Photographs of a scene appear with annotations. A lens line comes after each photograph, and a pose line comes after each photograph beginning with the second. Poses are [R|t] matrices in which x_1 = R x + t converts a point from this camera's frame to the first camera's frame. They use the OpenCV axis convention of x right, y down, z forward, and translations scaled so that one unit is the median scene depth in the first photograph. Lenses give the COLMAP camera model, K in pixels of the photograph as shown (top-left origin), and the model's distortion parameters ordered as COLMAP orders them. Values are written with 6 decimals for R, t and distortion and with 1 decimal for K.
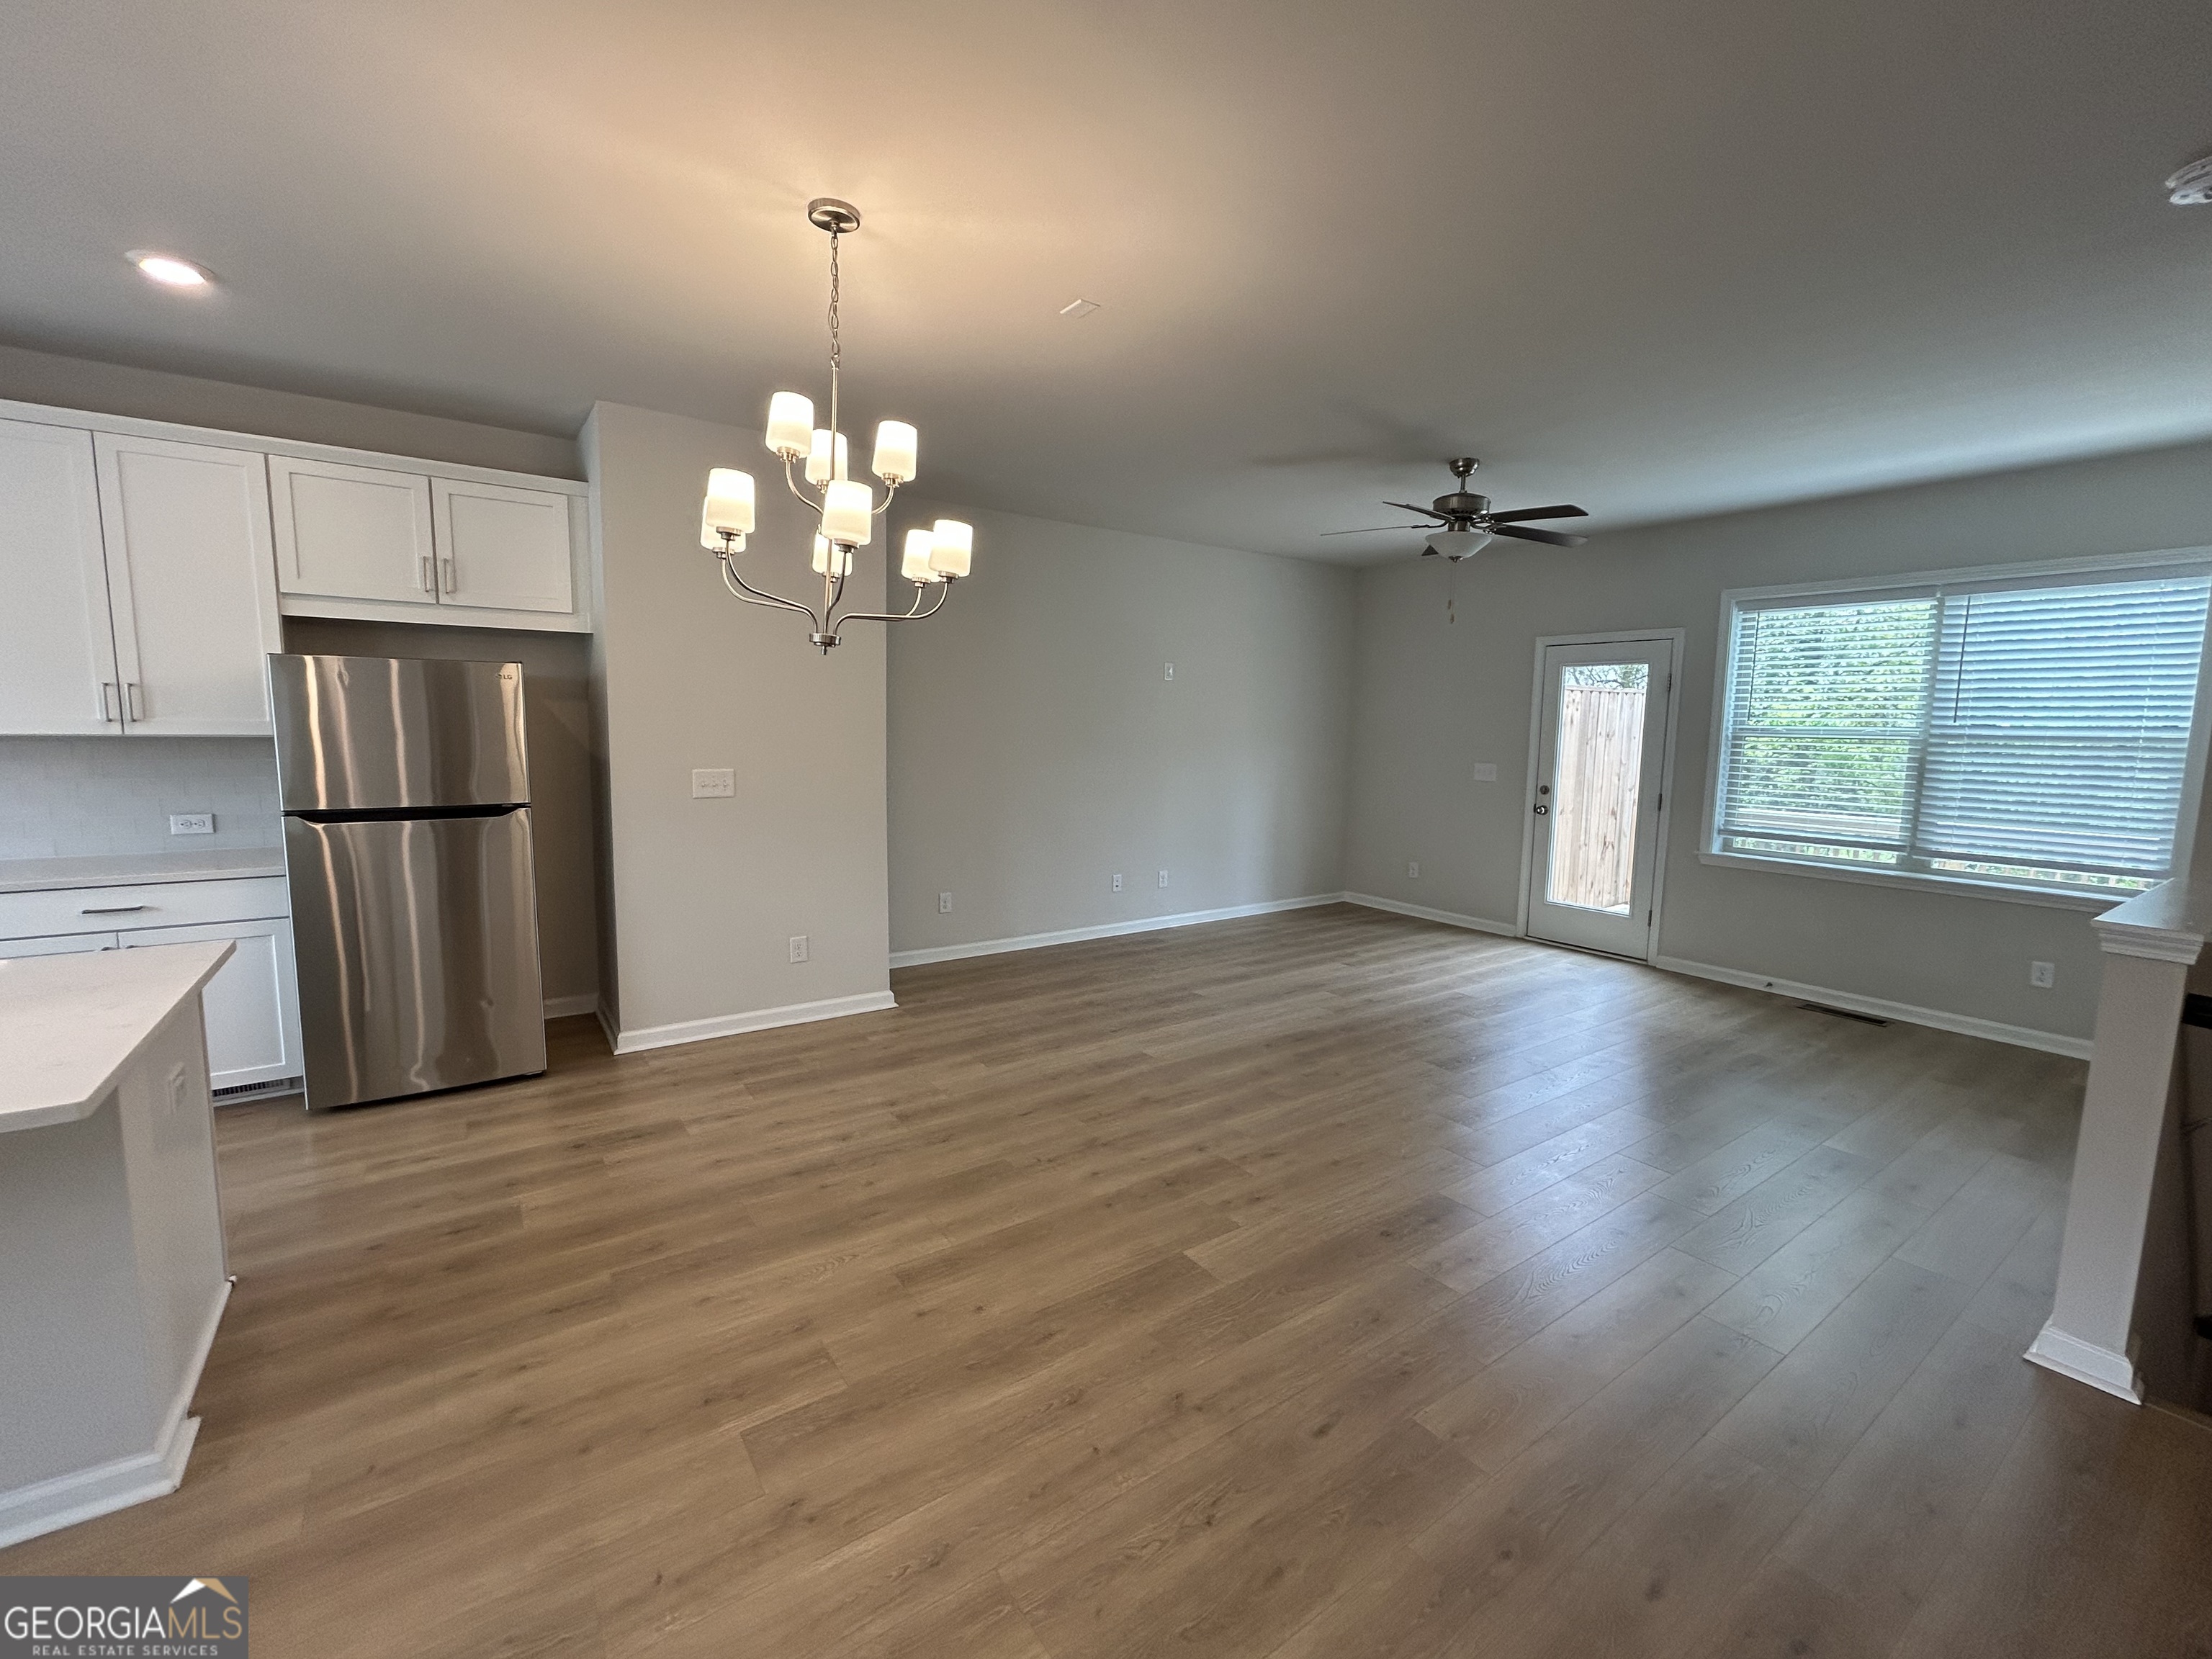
lens RADIAL K [[921.3, 0, 1100.1], [0, 921.3, 830.4], [0, 0, 1]] dist [-0.001428, 0.000844]
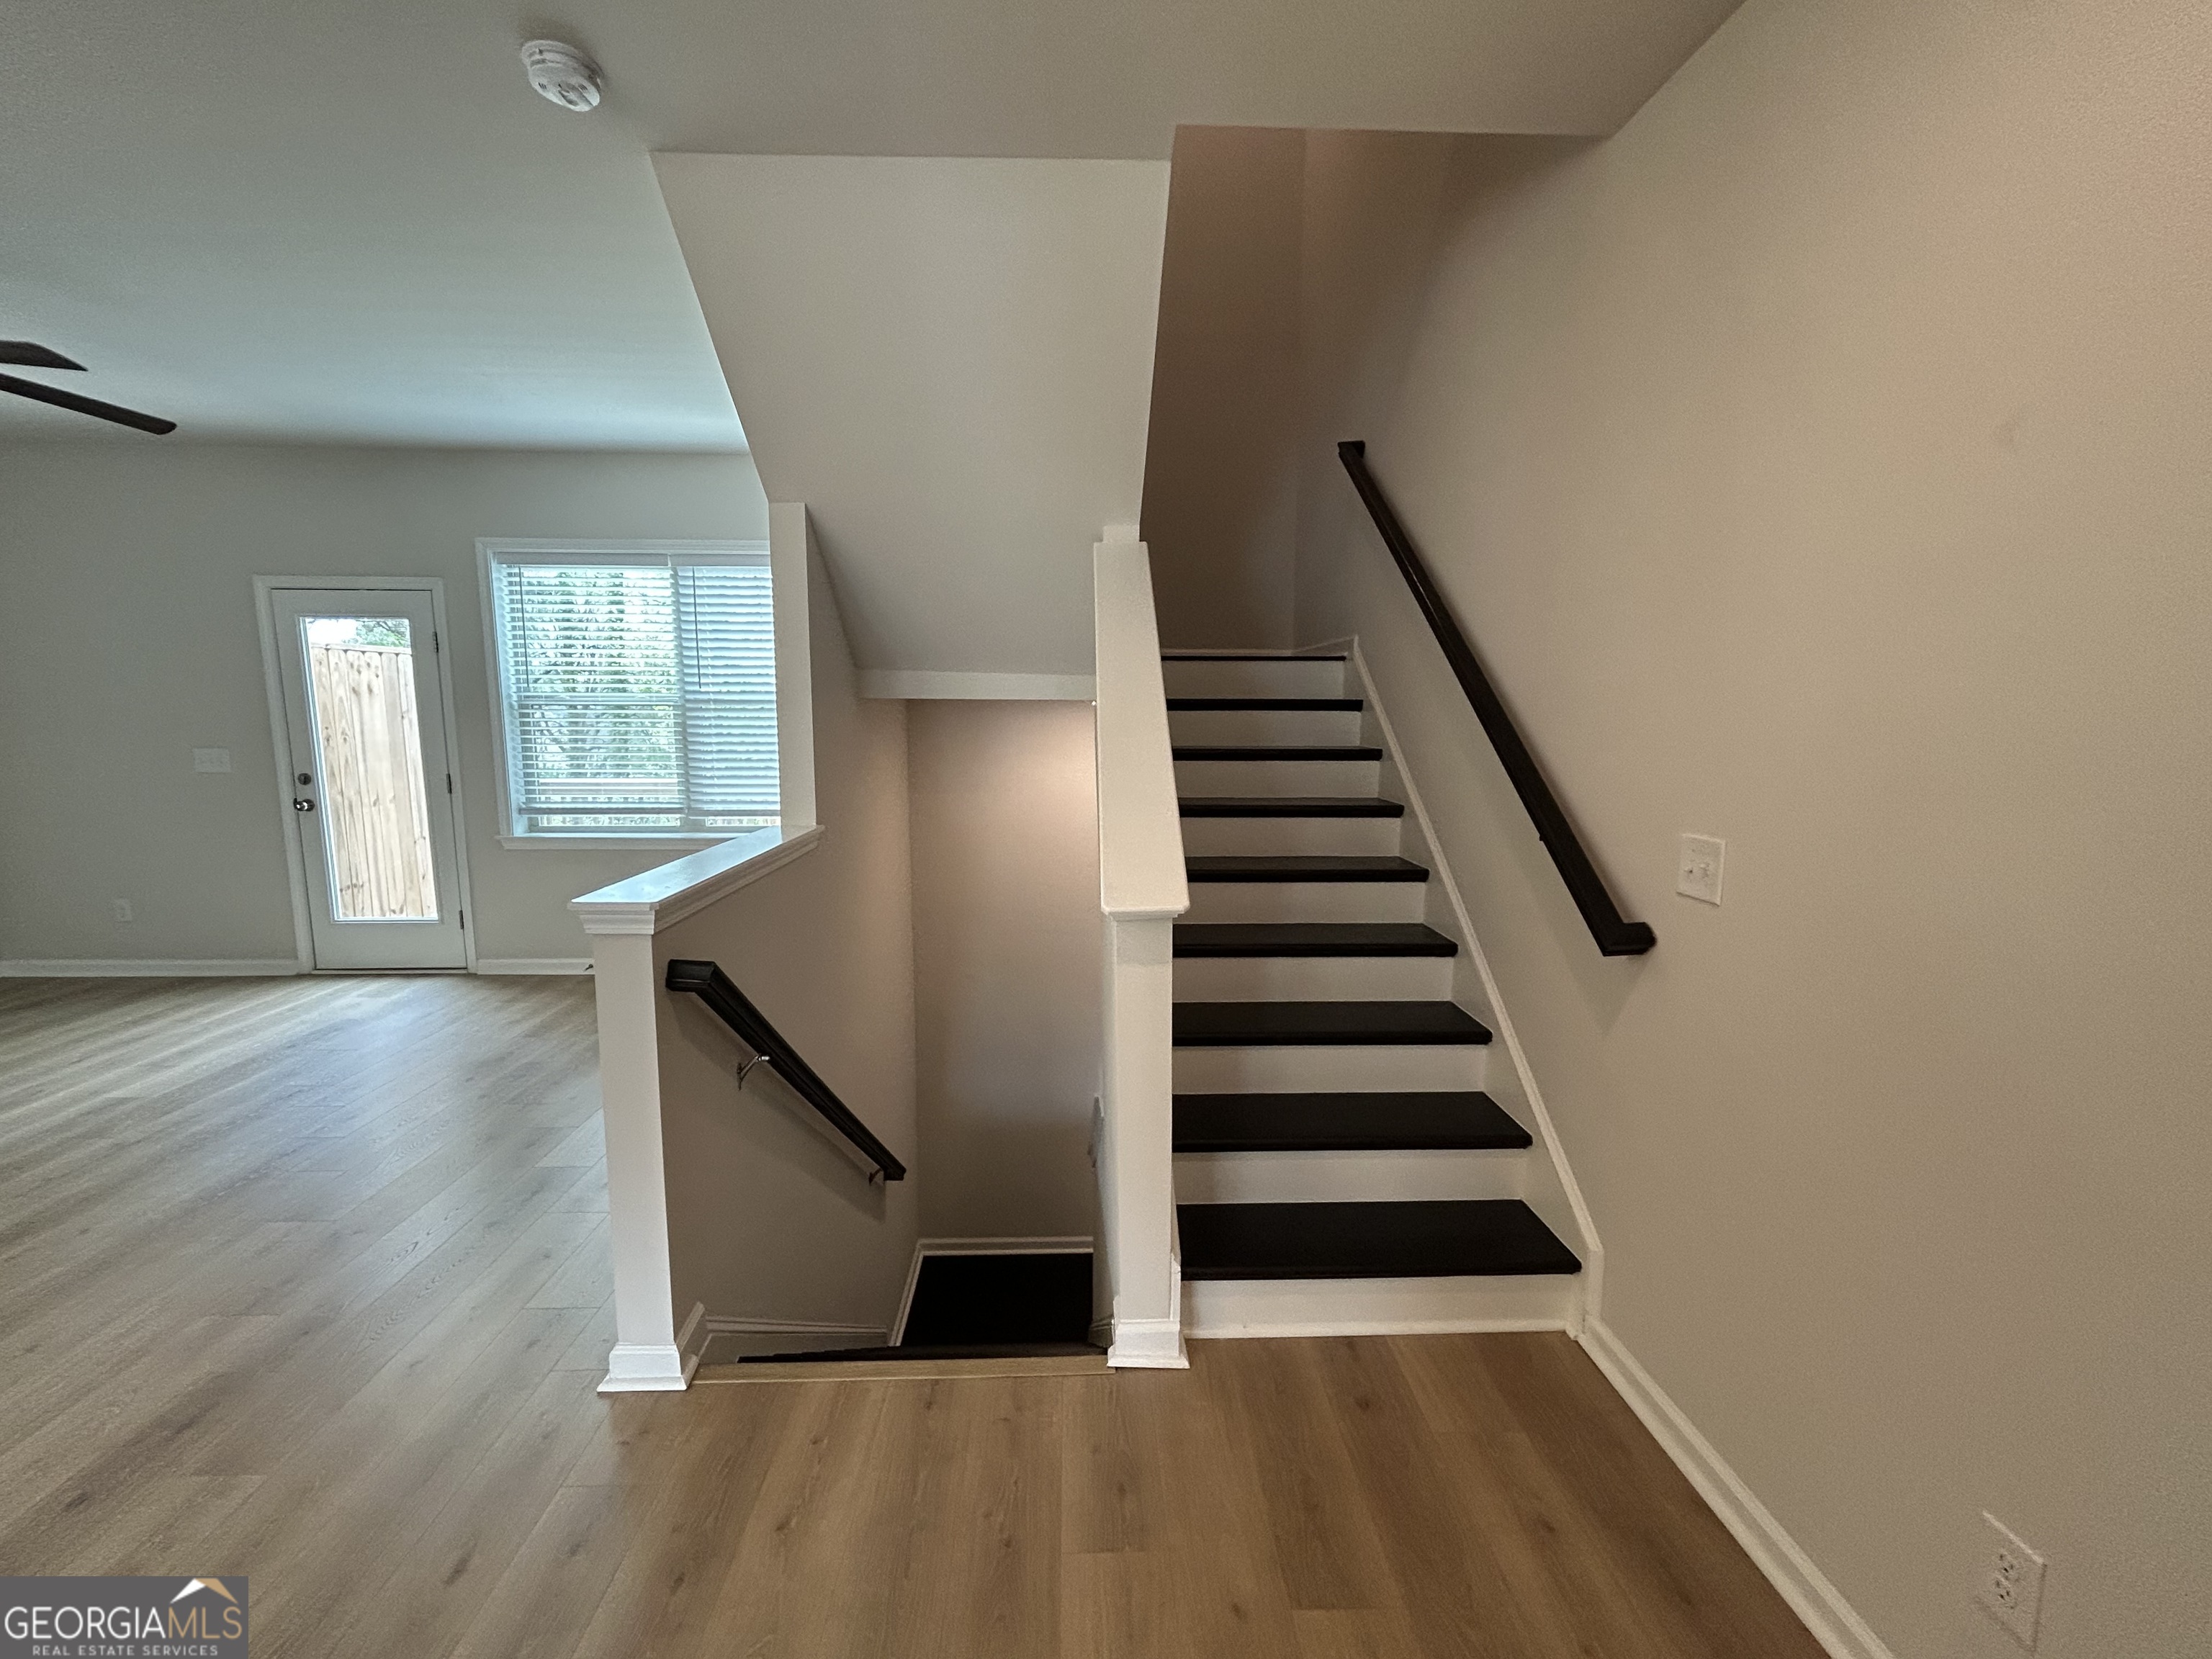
lens RADIAL K [[921.3, 0, 1099.6], [0, 921.3, 828.6], [0, 0, 1]] dist [-0.001428, 0.000844]
pose [[0.554774, -0.126381, 0.822346, 0.308488], [0.103450, 0.991204, 0.082542, 0.003064], [-0.825544, 0.039279, 0.562969, 0.035494]]
